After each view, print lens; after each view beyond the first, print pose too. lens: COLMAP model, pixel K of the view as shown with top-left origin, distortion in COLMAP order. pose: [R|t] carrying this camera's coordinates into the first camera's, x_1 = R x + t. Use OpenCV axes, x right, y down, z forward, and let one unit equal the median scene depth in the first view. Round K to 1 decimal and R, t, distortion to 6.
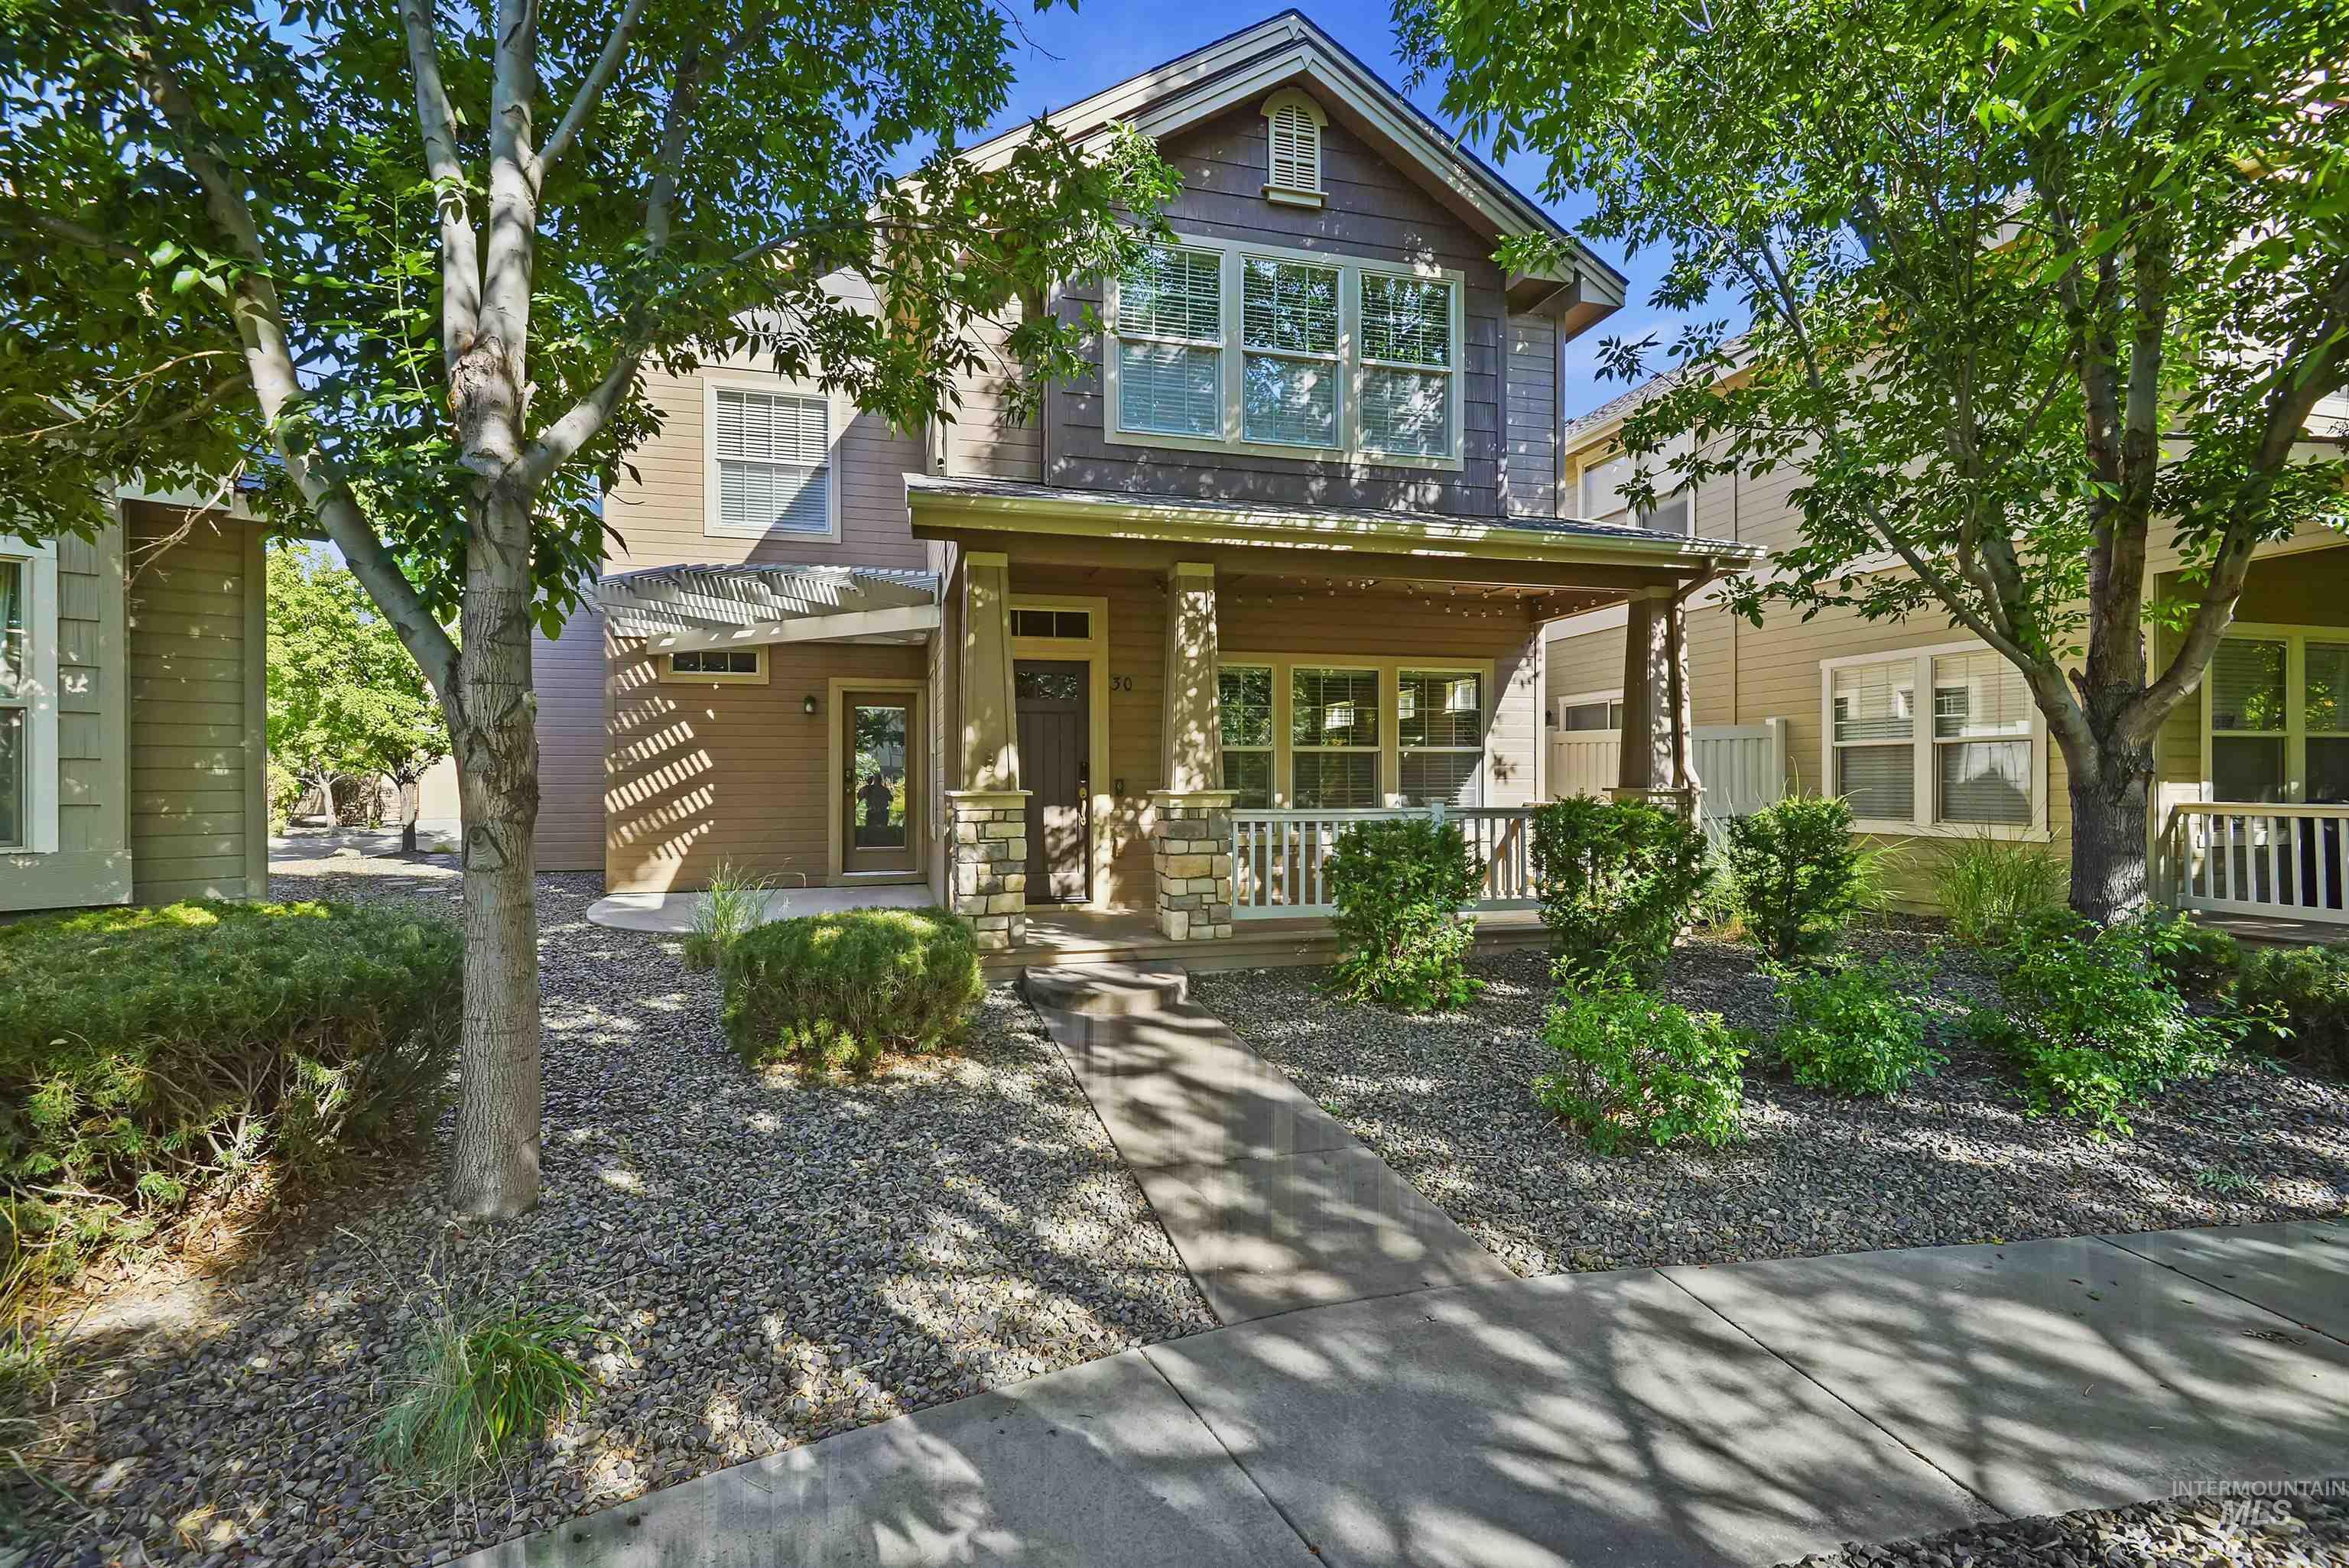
lens RADIAL K [[1077.4, 0, 1183.0], [0, 1077.4, 777.5], [0, 0, 1]] dist [0.005371, -0.003736]
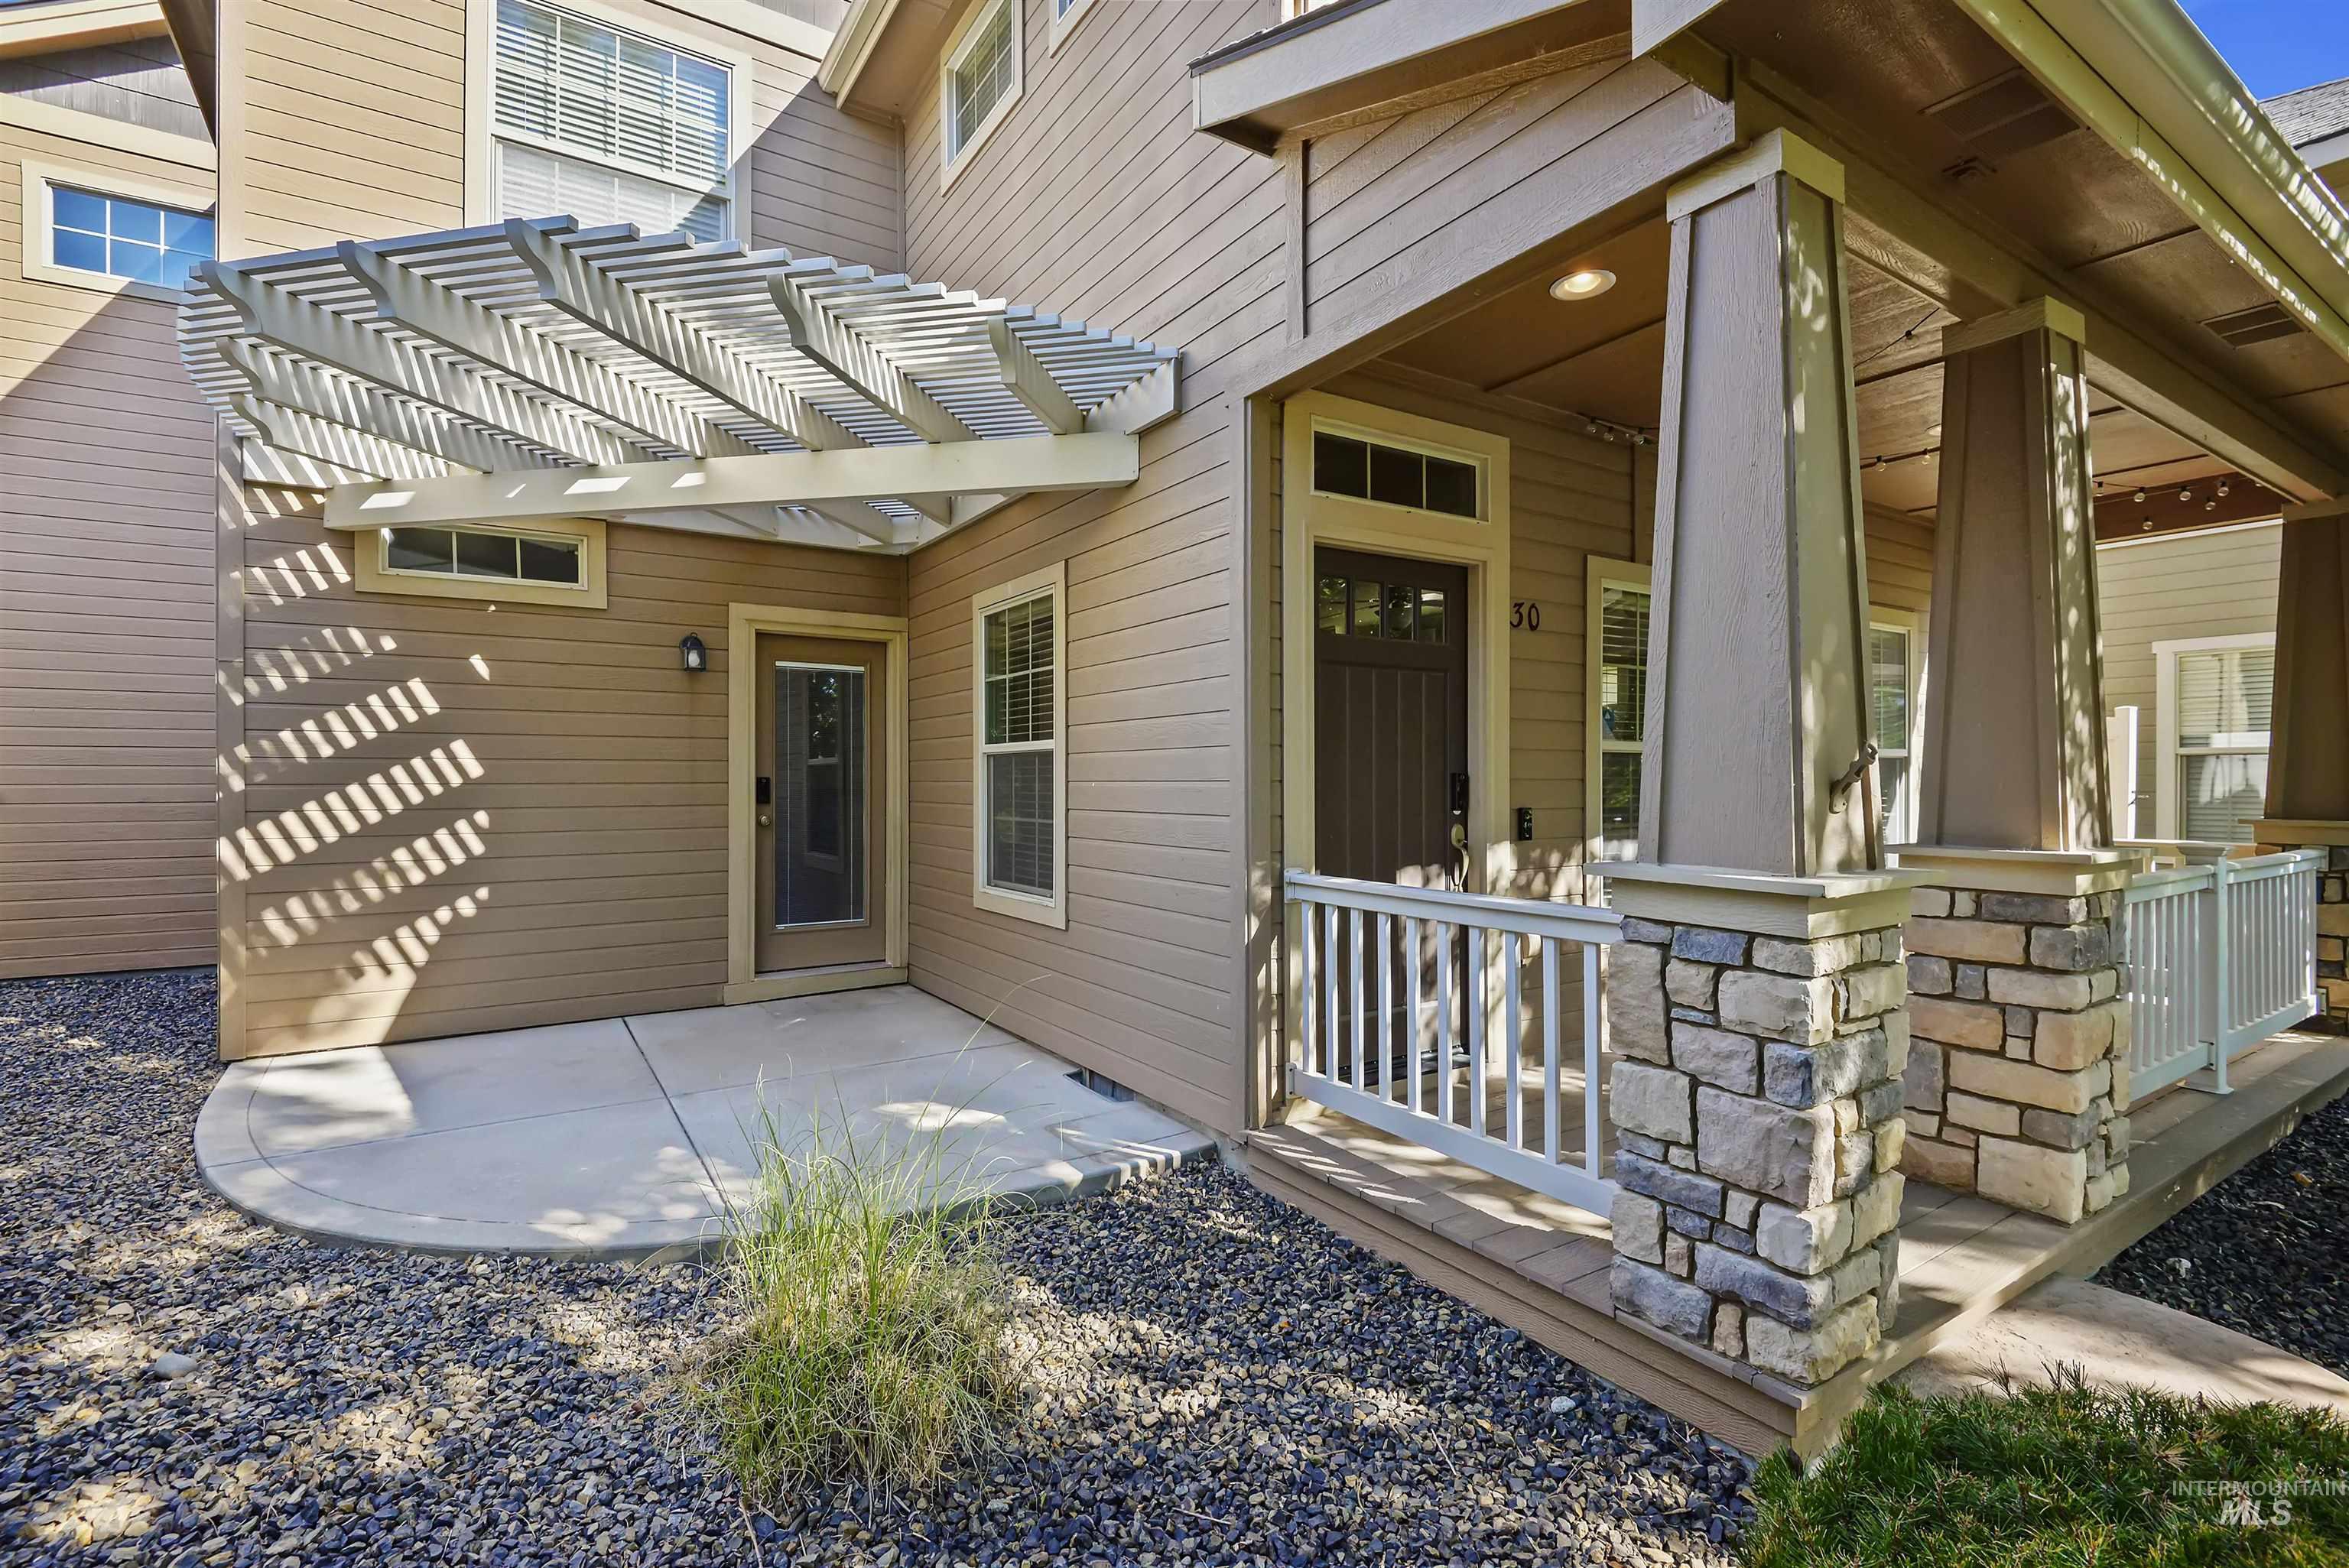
lens RADIAL K [[1077.4, 0, 1165.6], [0, 1077.4, 781.8], [0, 0, 1]] dist [0.005371, -0.003736]
pose [[0.959129, 0.002361, 0.282959, -0.363414], [-0.003689, 0.999985, 0.004158, -0.013303], [-0.282944, -0.005032, 0.959123, 0.588352]]
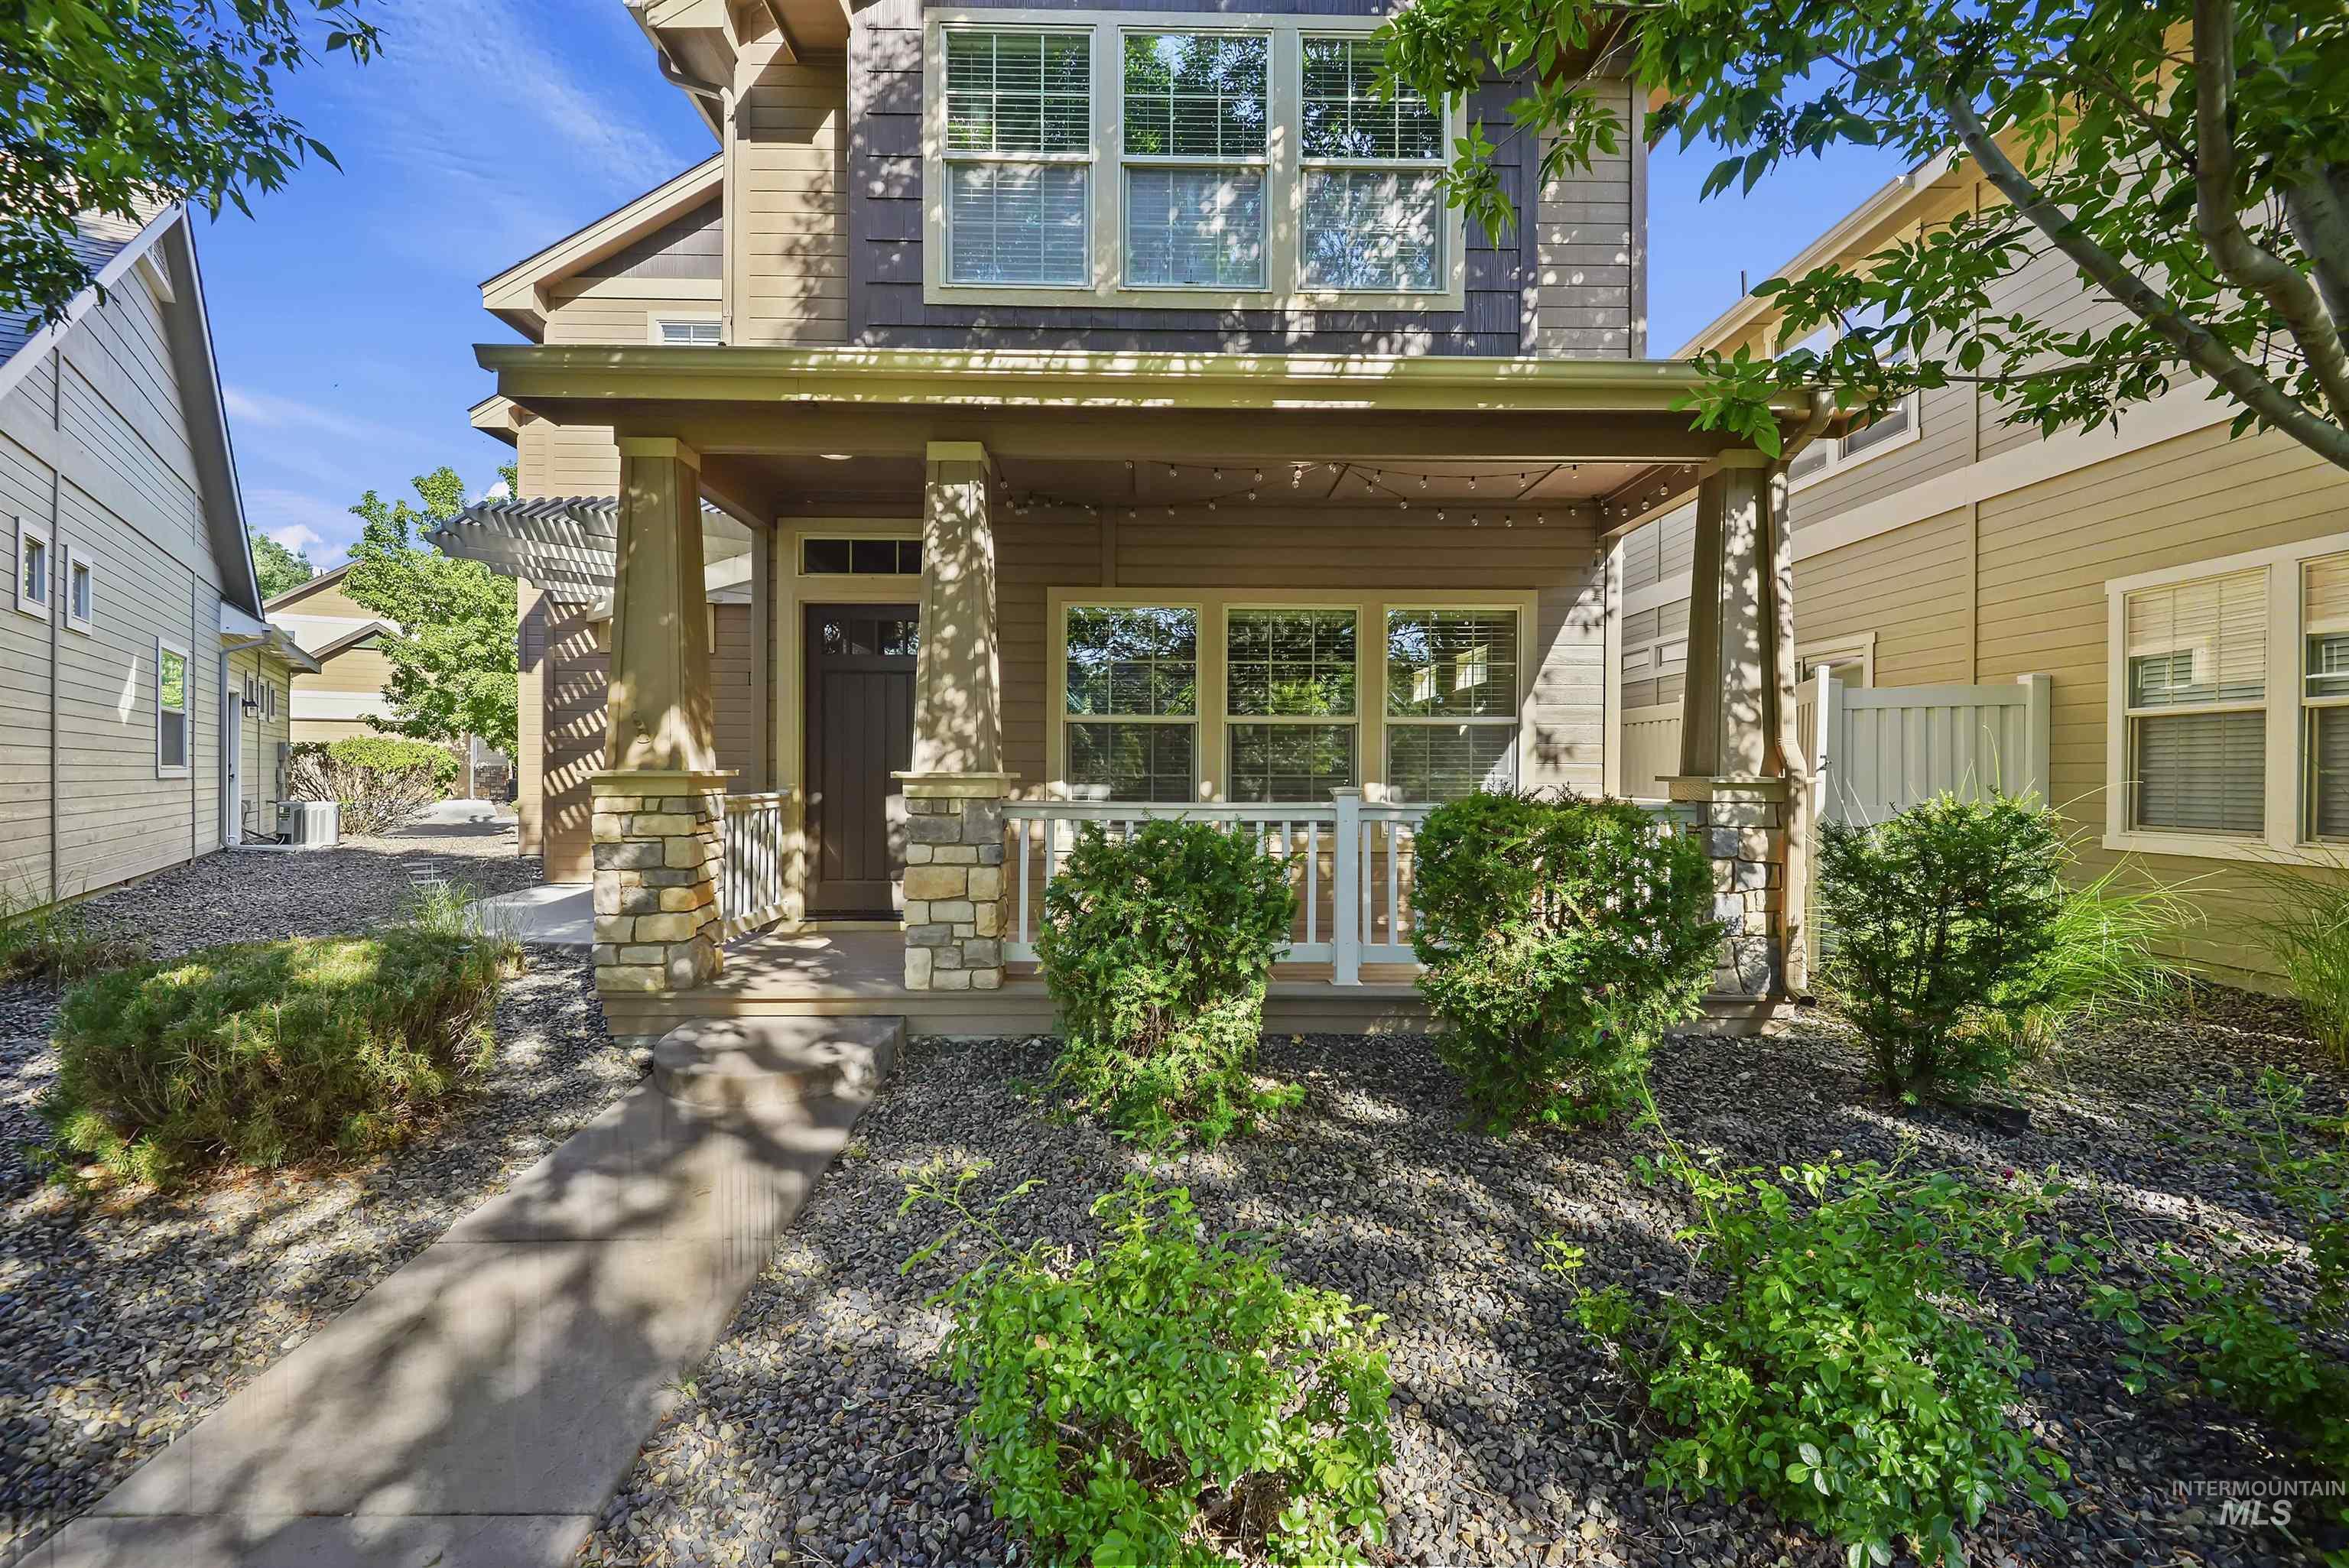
lens RADIAL K [[1077.4, 0, 1175.0], [0, 1077.4, 779.6], [0, 0, 1]] dist [0.005371, -0.003736]
pose [[0.970095, 0.009975, -0.242522, 0.259994], [-0.007082, 0.999893, 0.012795, 0.004881], [0.242624, -0.010694, 0.970061, 0.300337]]
